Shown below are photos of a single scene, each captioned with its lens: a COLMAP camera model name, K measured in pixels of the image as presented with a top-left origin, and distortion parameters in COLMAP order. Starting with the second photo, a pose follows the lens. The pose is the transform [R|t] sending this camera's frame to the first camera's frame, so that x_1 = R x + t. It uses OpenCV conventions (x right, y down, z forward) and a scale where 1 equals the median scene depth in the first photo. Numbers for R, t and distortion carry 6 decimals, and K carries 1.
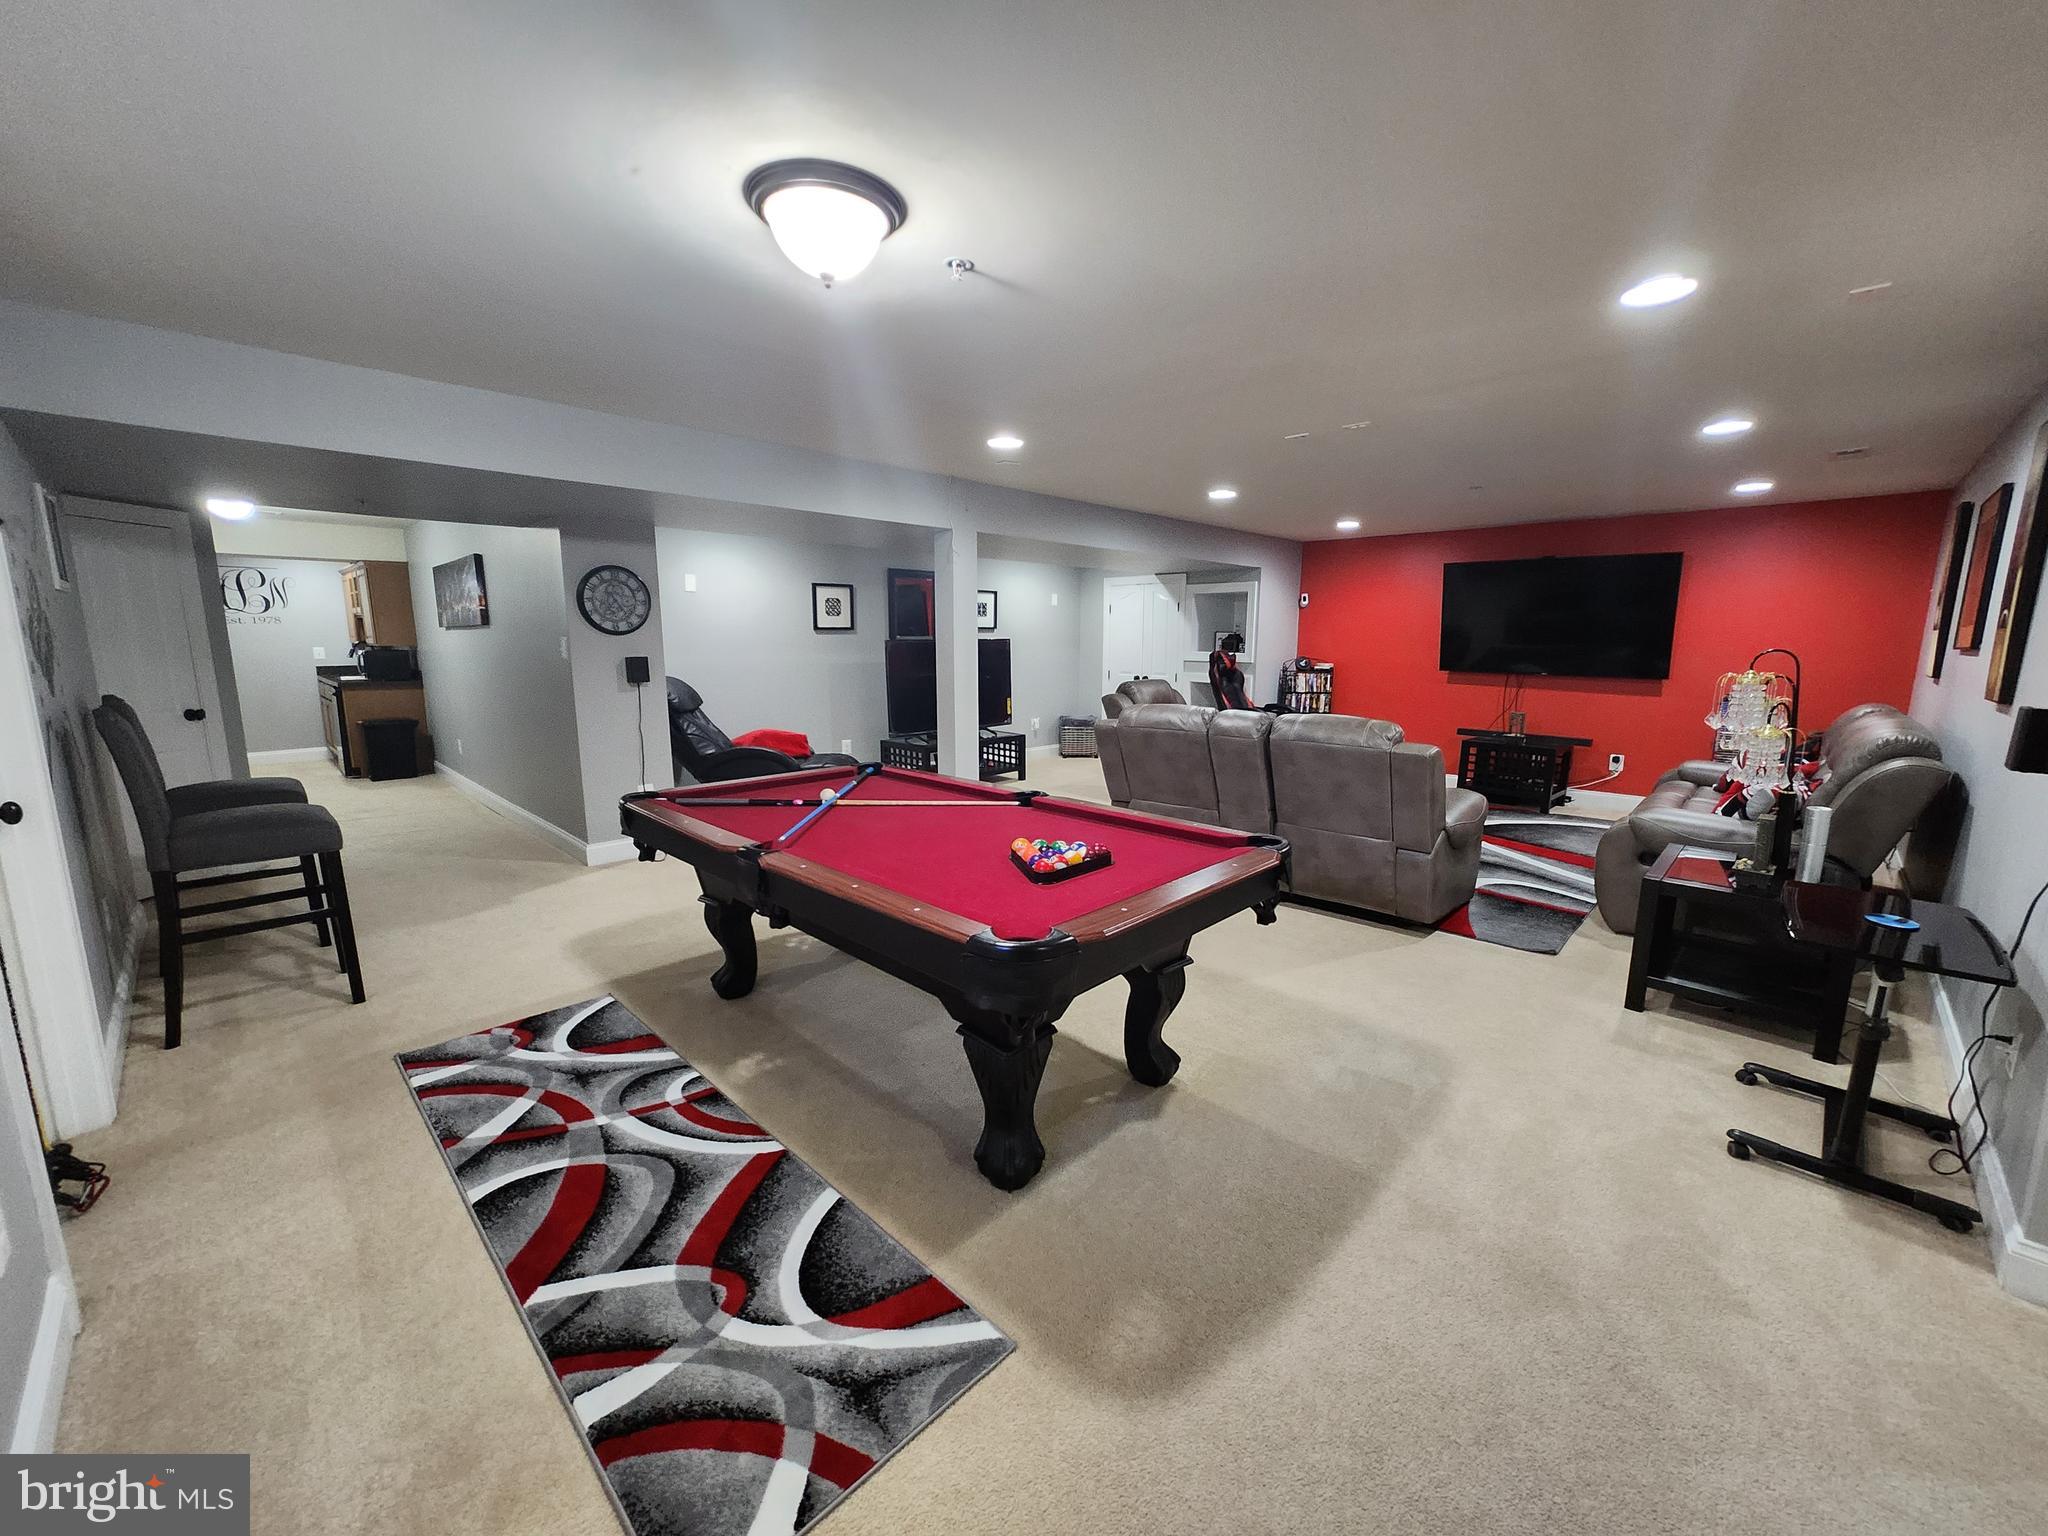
lens RADIAL K [[798.8, 0, 1042.2], [0, 798.8, 770.9], [0, 0, 1]] dist [0.002392, 0.000161]
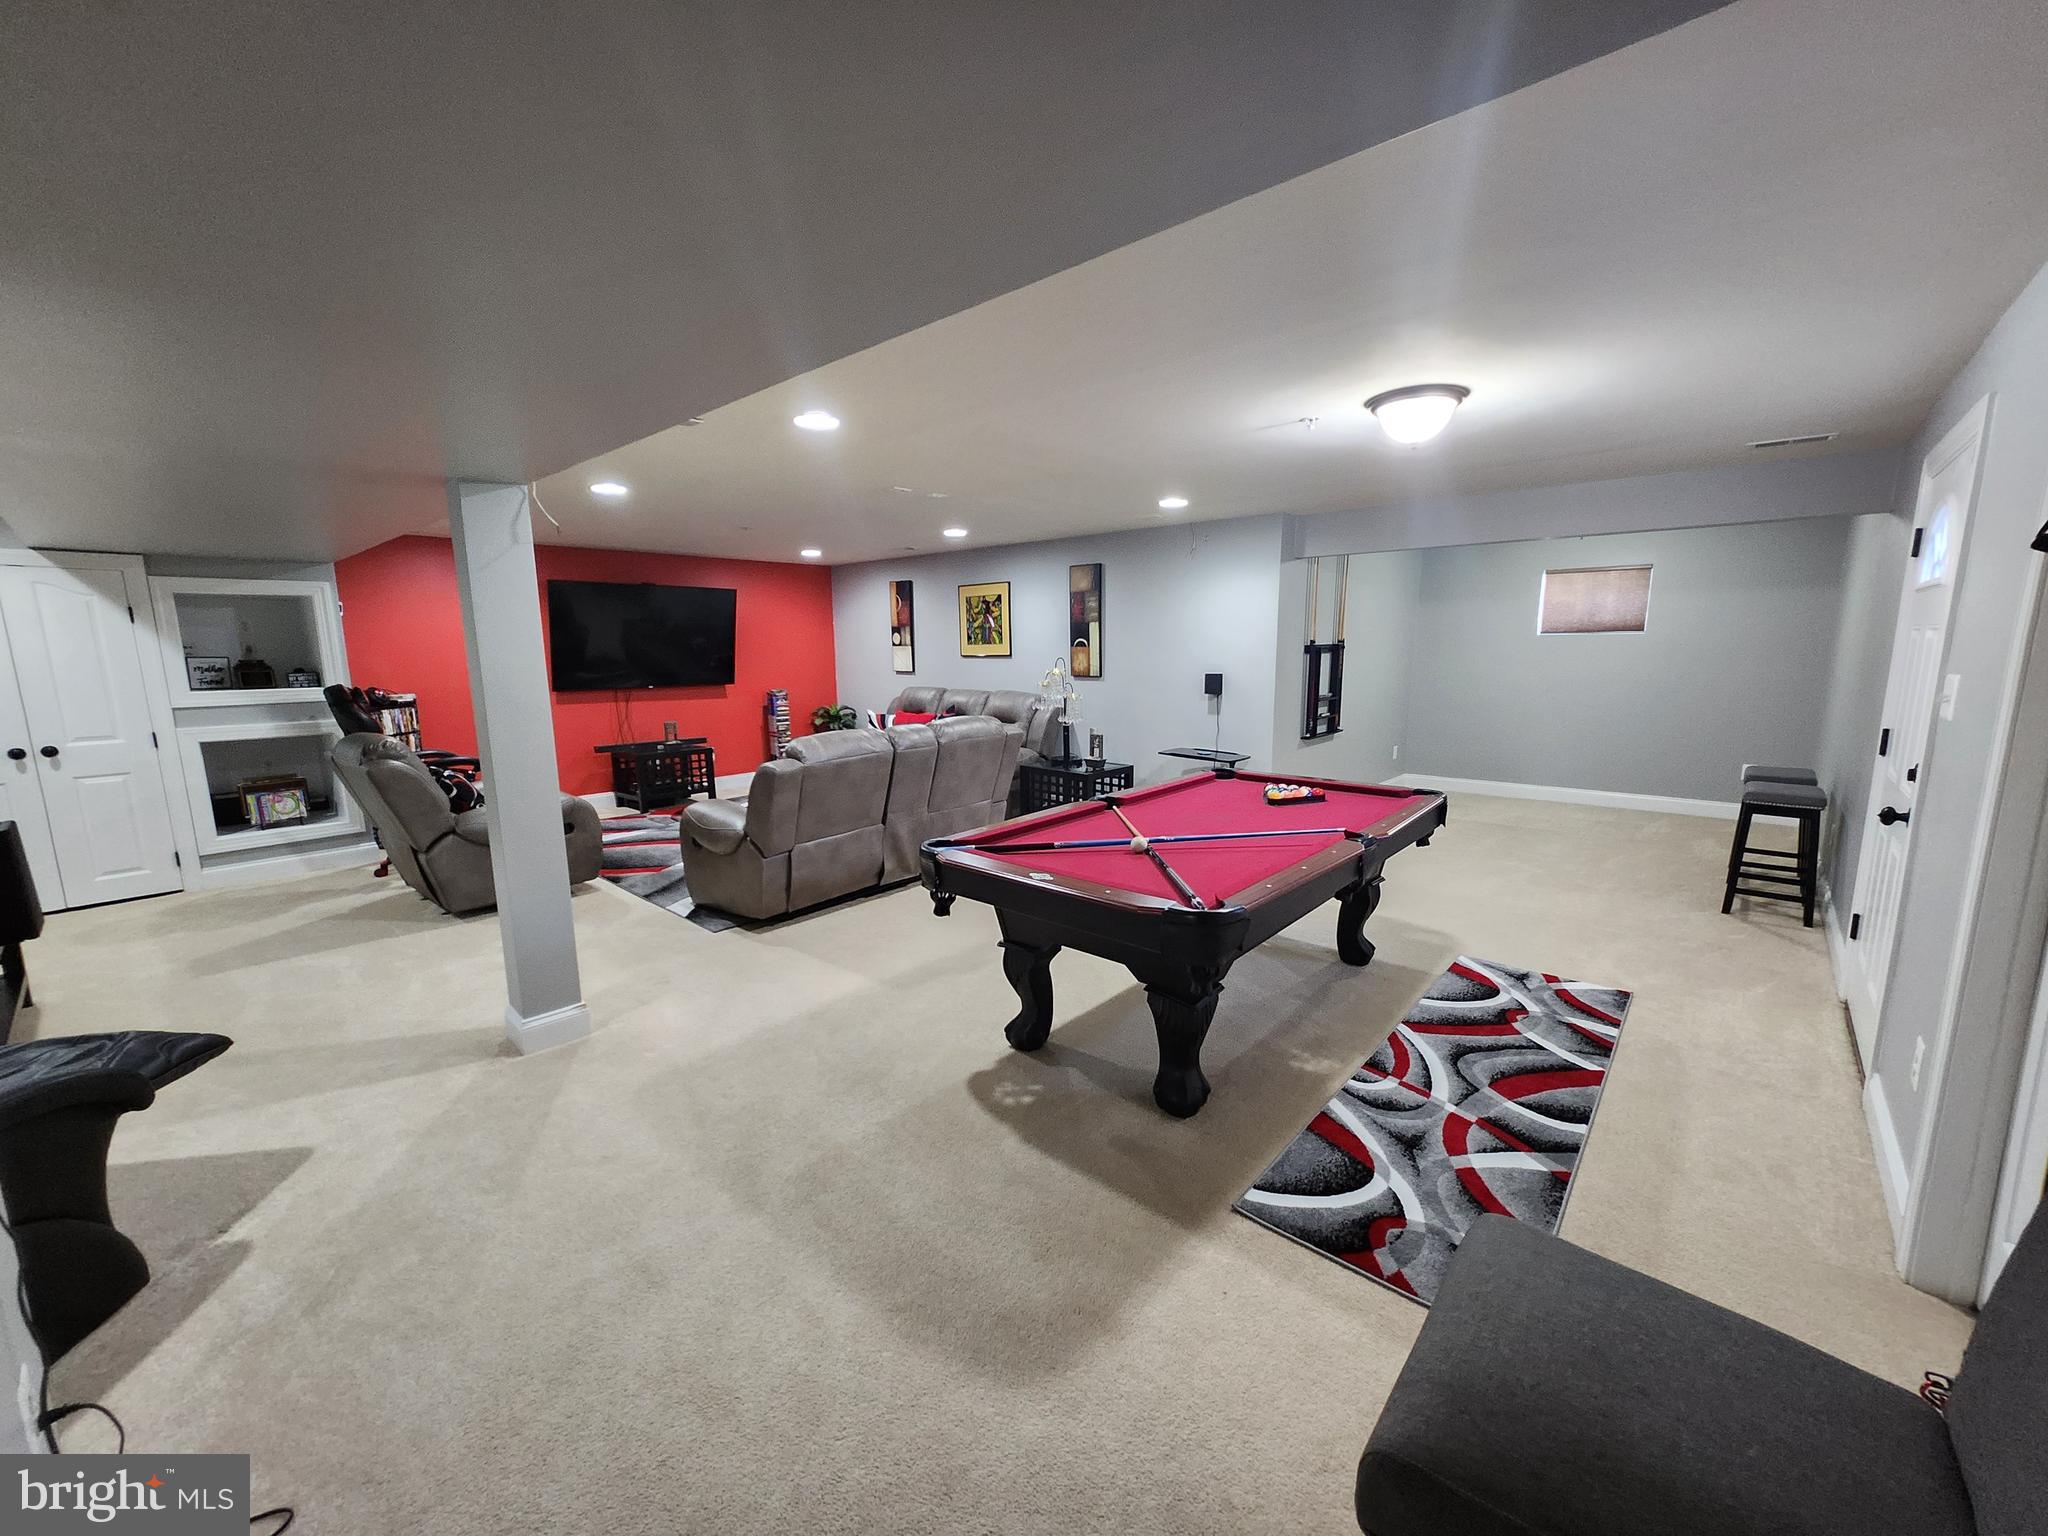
lens RADIAL K [[817.7, 0, 1024.0], [0, 817.7, 768.0], [0, 0, 1]] dist [-0.009400, -0.000048]
pose [[-0.037490, -0.156023, 0.987042, -1.532167], [0.176969, 0.971087, 0.160222, -0.291488], [-0.983502, 0.180683, -0.008795, 1.476821]]
